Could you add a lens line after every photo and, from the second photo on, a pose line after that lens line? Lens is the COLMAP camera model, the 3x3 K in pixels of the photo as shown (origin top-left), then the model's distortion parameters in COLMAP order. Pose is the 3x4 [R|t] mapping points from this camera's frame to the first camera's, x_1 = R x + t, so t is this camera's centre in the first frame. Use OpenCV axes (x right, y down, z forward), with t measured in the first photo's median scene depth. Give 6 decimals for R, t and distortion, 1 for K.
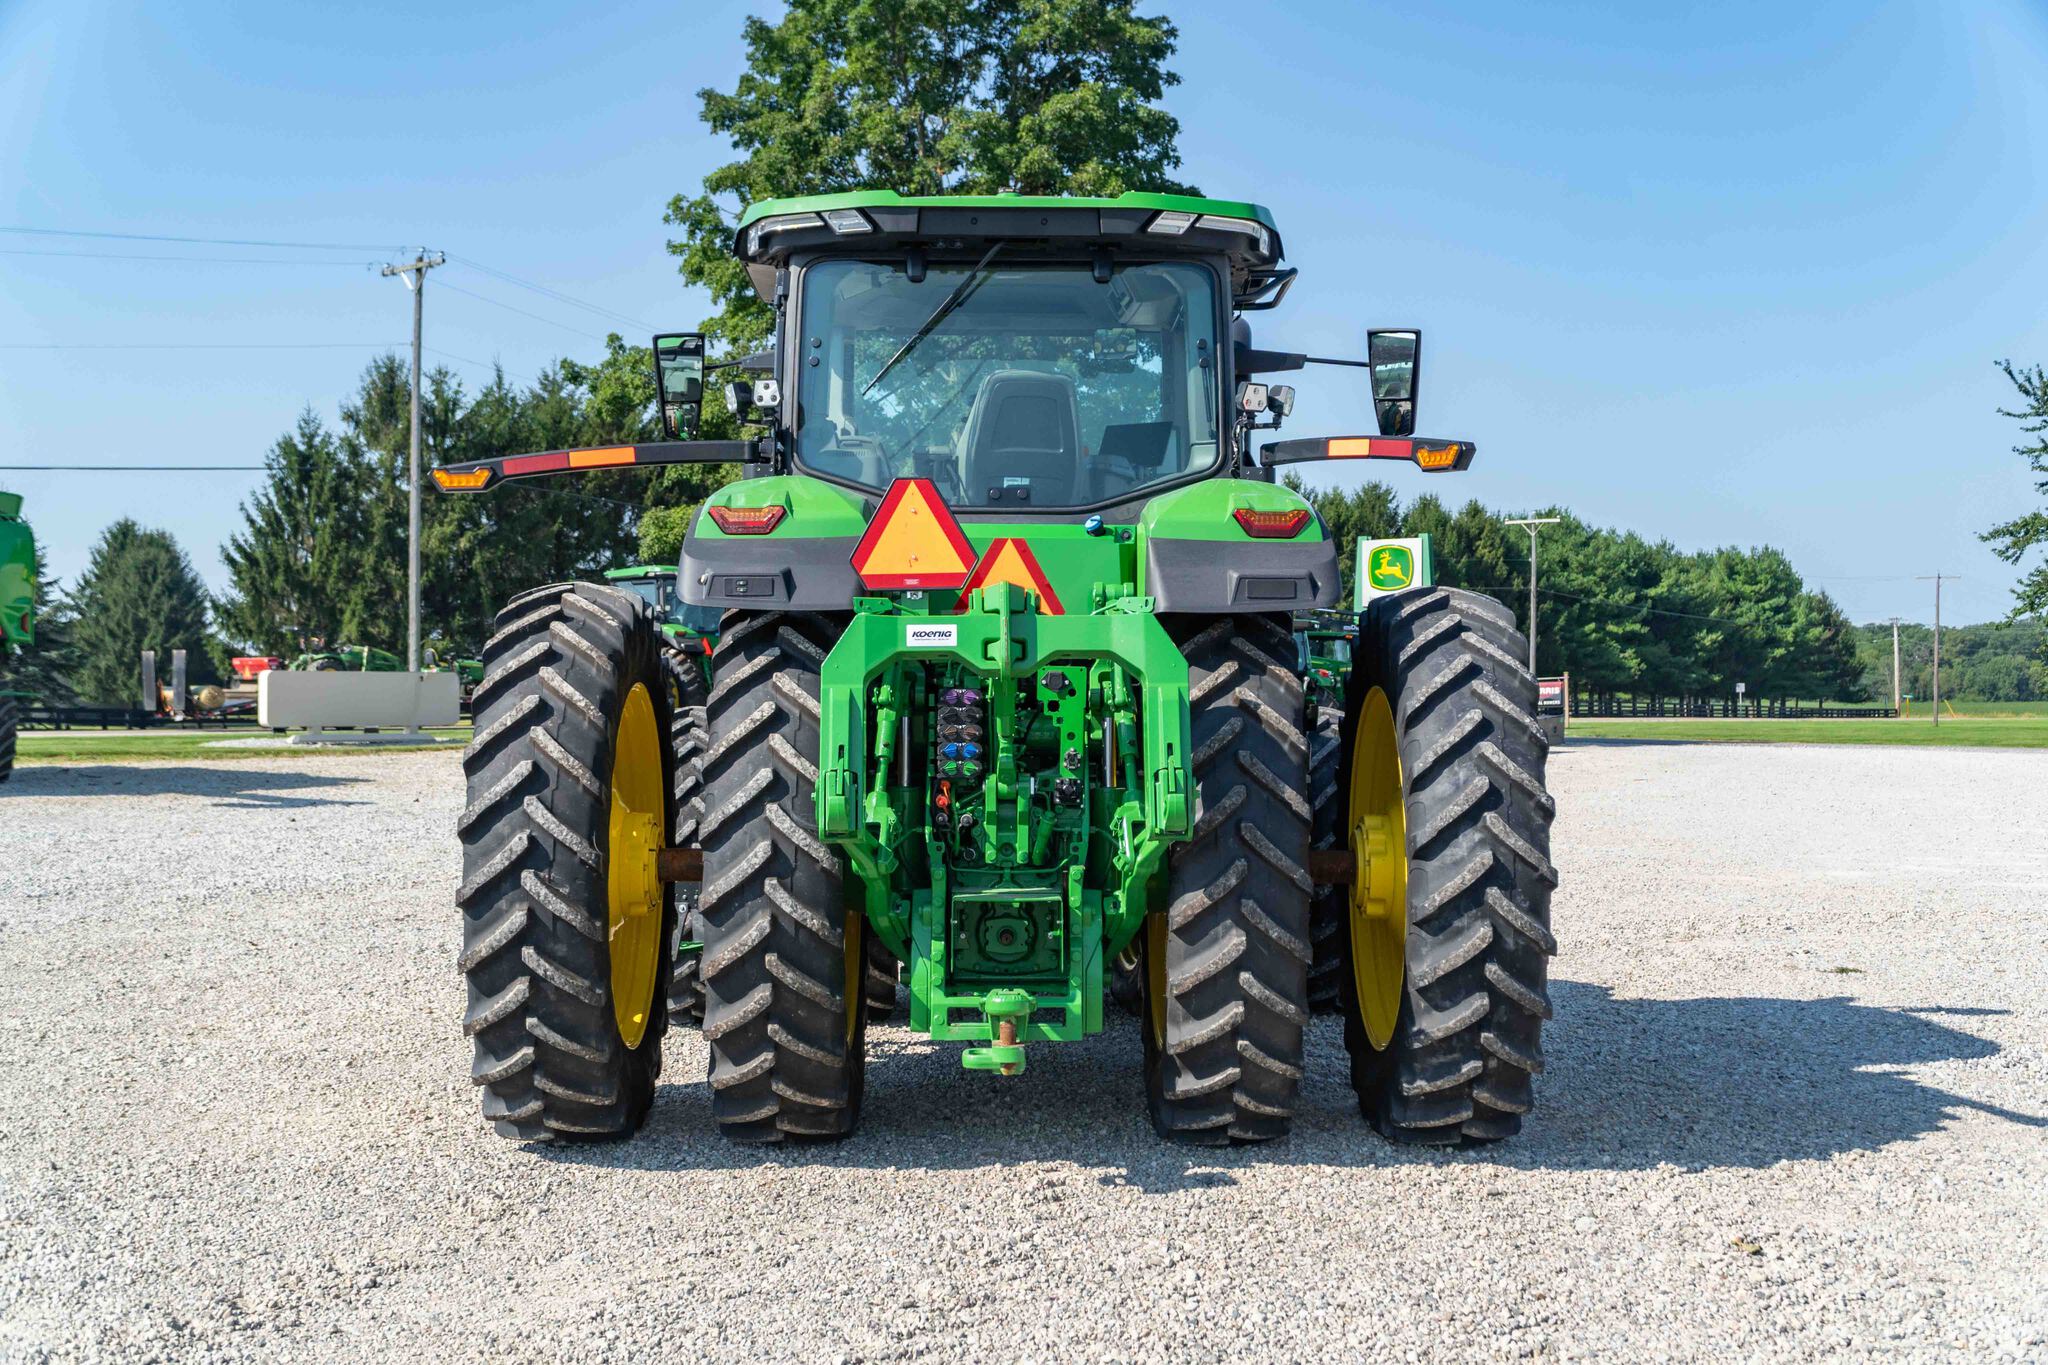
lens RADIAL K [[2330.8, 0, 1018.0], [0, 2330.8, 694.0], [0, 0, 1]] dist [0.099135, -0.003195]
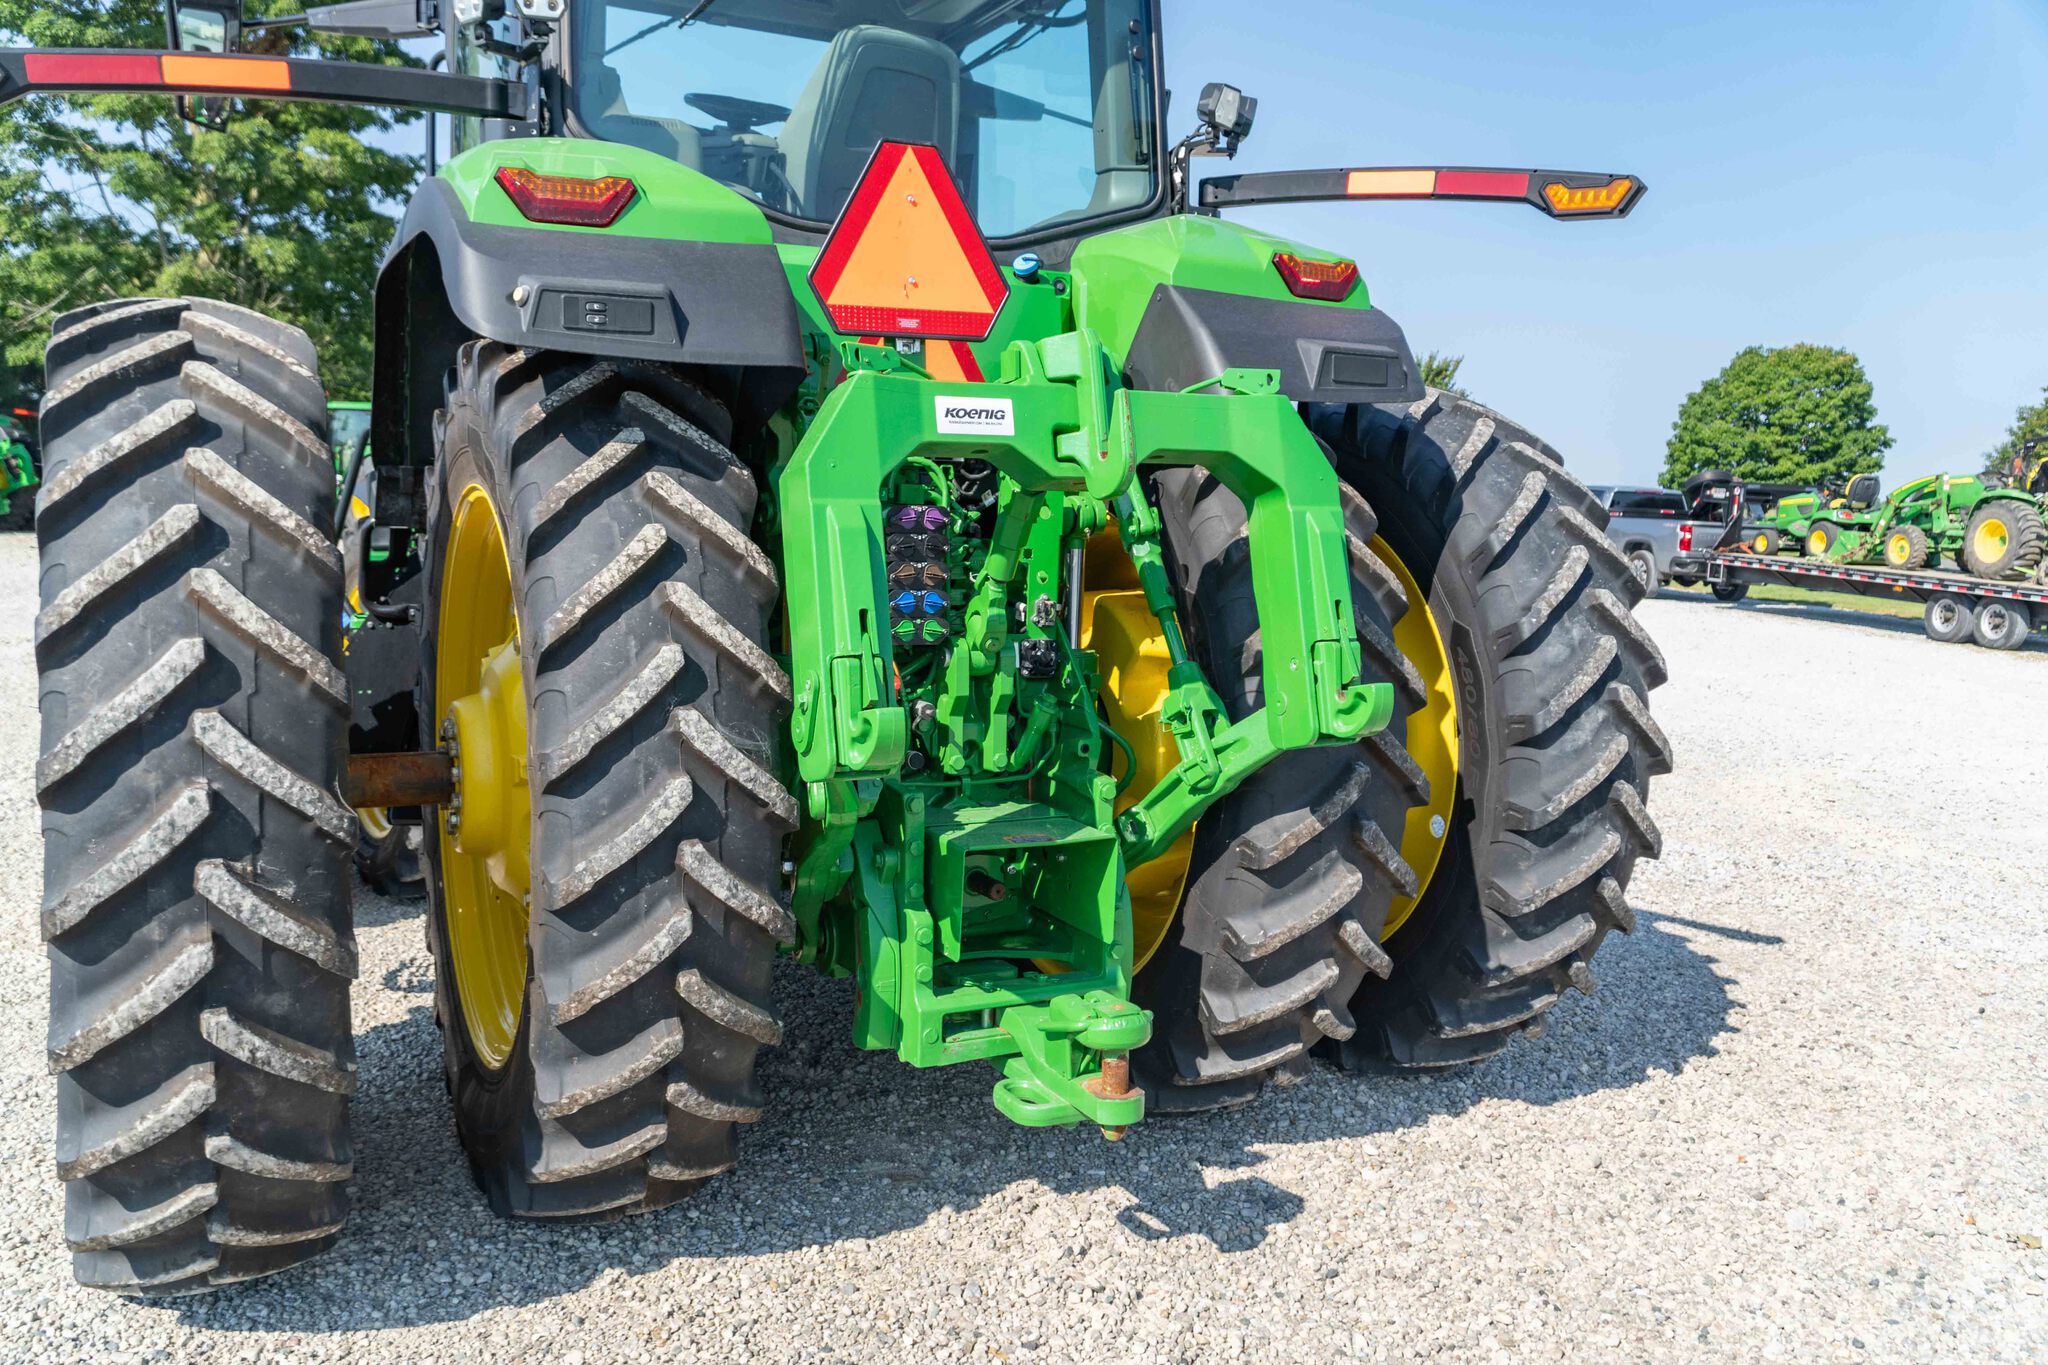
lens RADIAL K [[1635.5, 0, 1024.0], [0, 1635.5, 682.5], [0, 0, 1]] dist [0.004091, -0.000758]
pose [[0.893589, -0.030960, 0.447817, -0.207177], [-0.020970, 0.993650, 0.110541, -0.004203], [-0.448396, -0.108169, 0.887266, 0.612843]]
